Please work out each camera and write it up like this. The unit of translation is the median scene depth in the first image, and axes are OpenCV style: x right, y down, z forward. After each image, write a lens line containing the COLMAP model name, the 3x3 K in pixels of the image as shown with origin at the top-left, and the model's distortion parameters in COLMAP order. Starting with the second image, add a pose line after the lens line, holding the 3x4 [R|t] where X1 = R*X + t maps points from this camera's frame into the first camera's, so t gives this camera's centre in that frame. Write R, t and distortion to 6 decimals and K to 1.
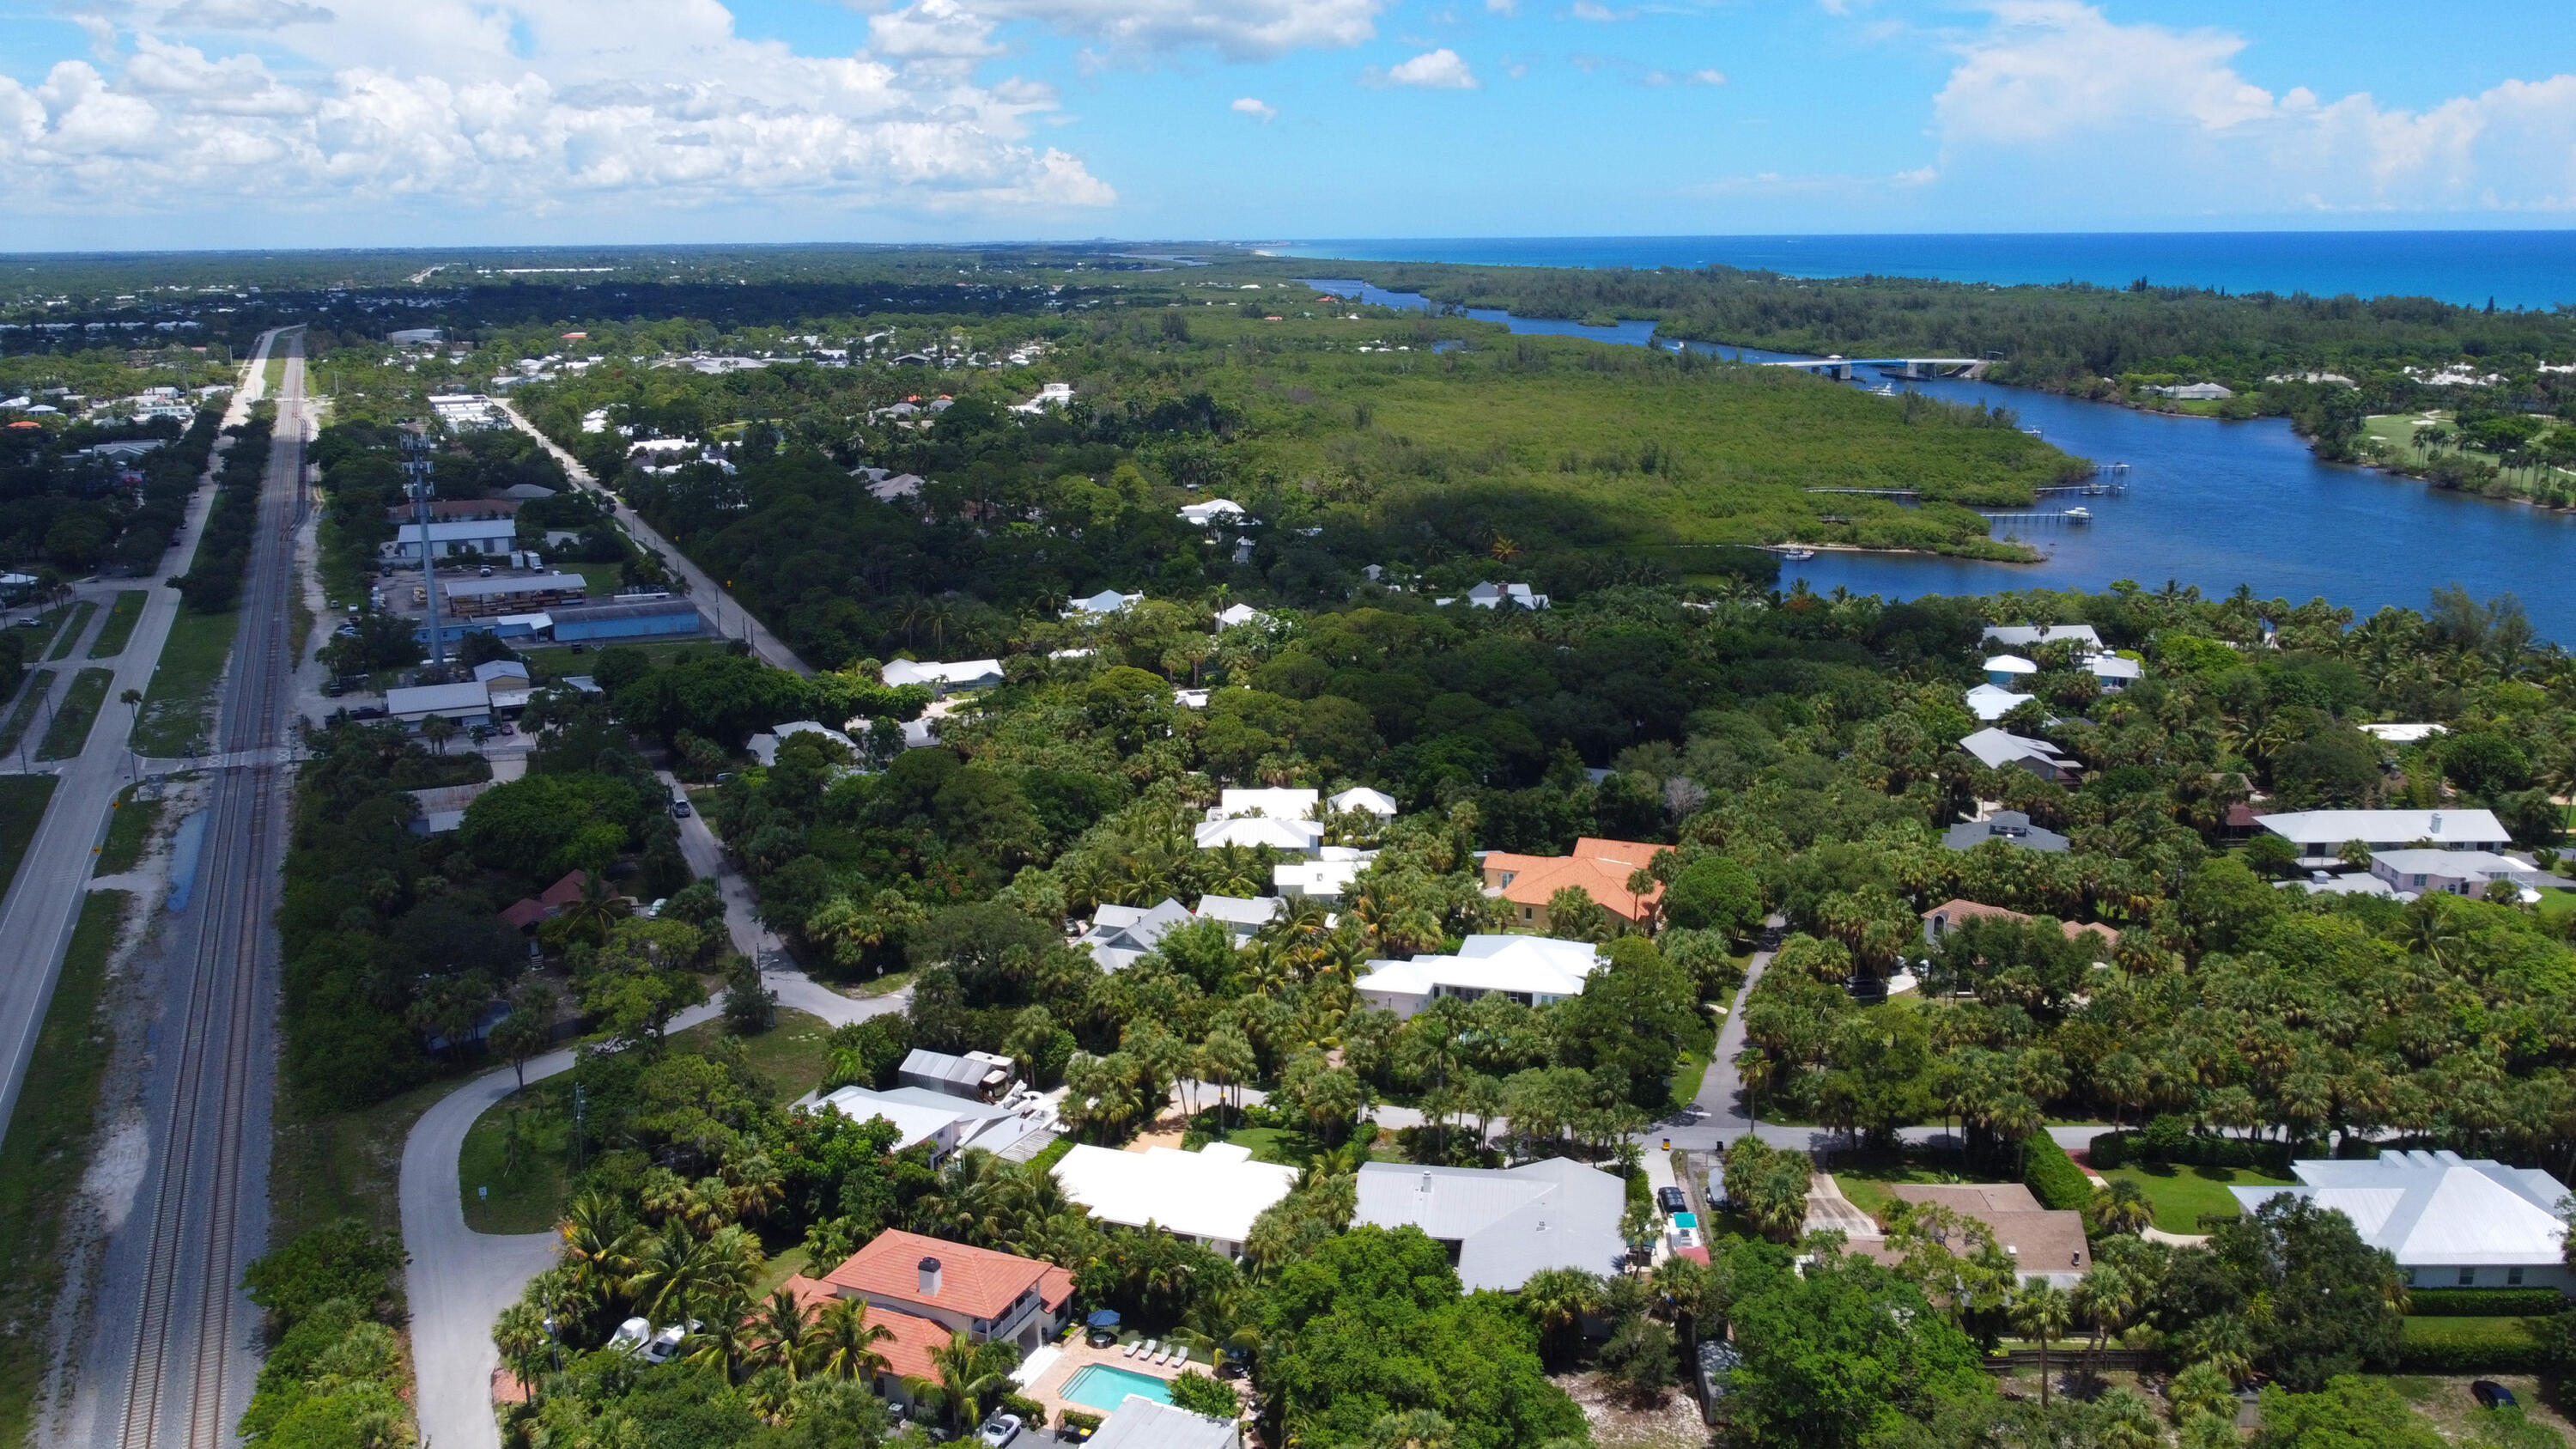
lens RADIAL K [[2108.3, 0, 1288.0], [0, 2108.3, 724.5], [0, 0, 1]] dist [0.000143, -0.007443]
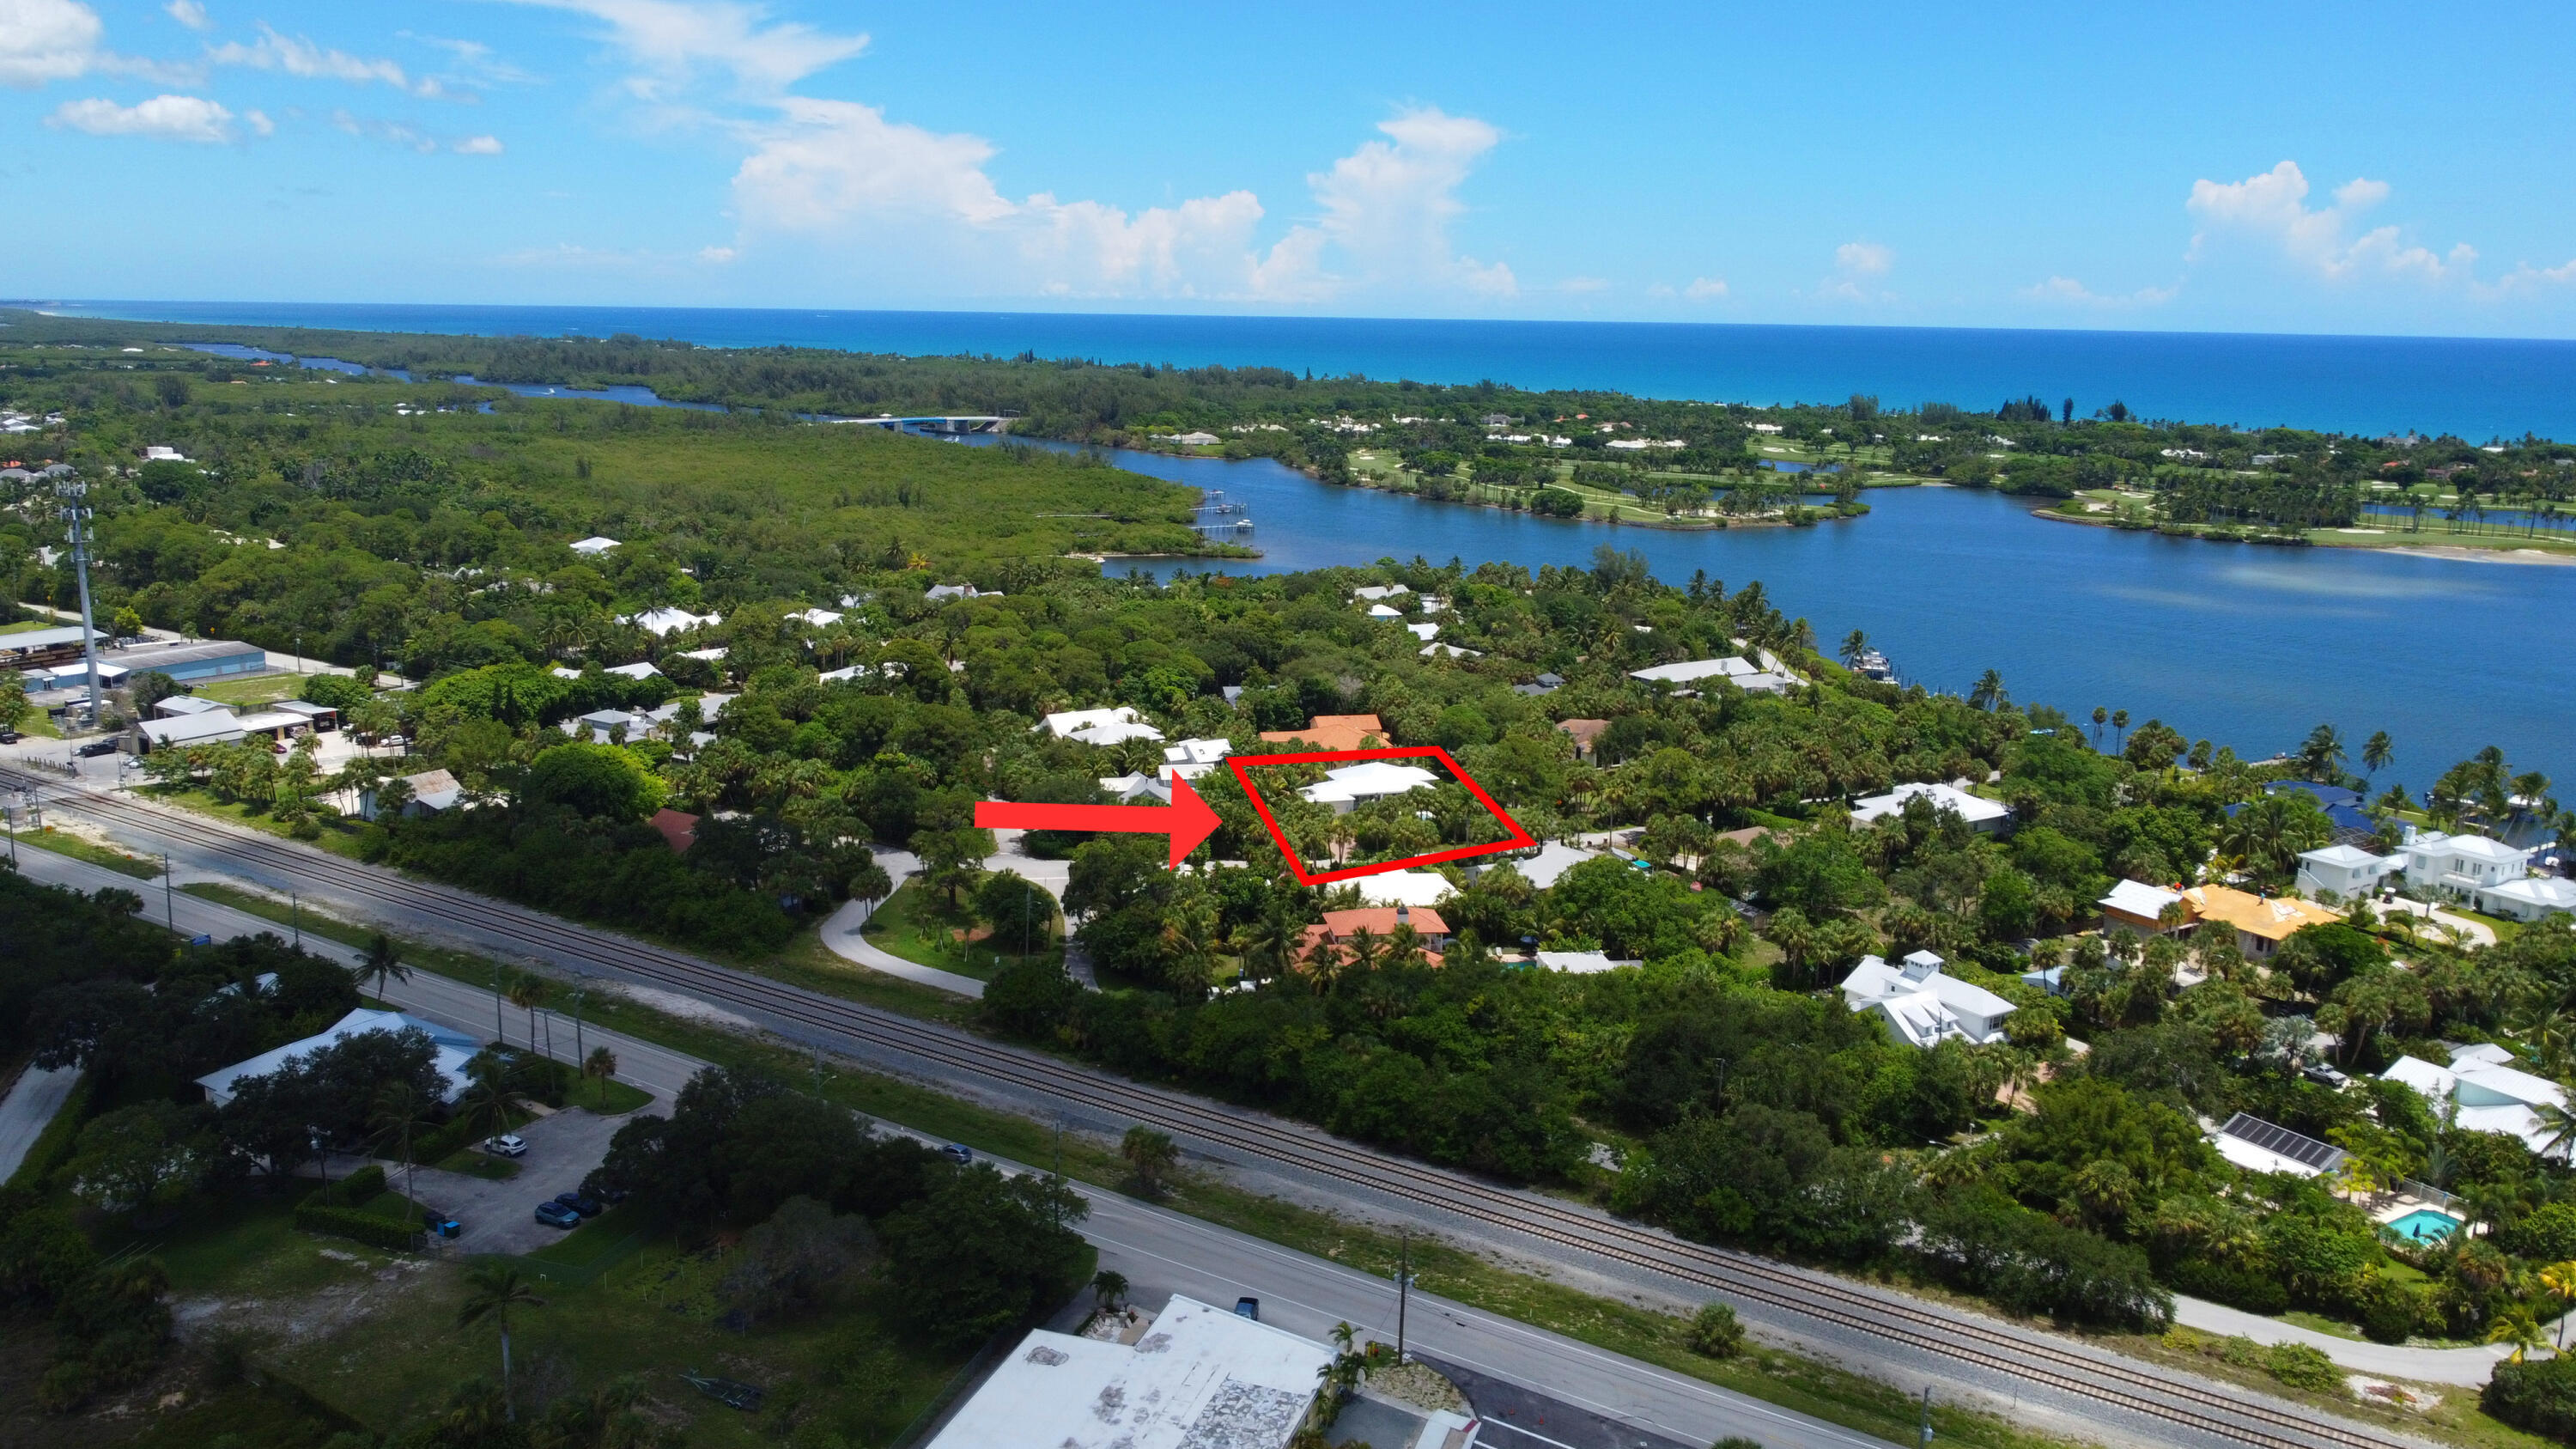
lens RADIAL K [[2108.3, 0, 1288.0], [0, 2108.3, 724.5], [0, 0, 1]] dist [0.000143, -0.007443]
pose [[0.822352, -0.088440, 0.562064, -0.208285], [0.107112, 0.994247, -0.000272, 0.016671], [-0.558807, 0.060428, 0.827093, -0.062987]]
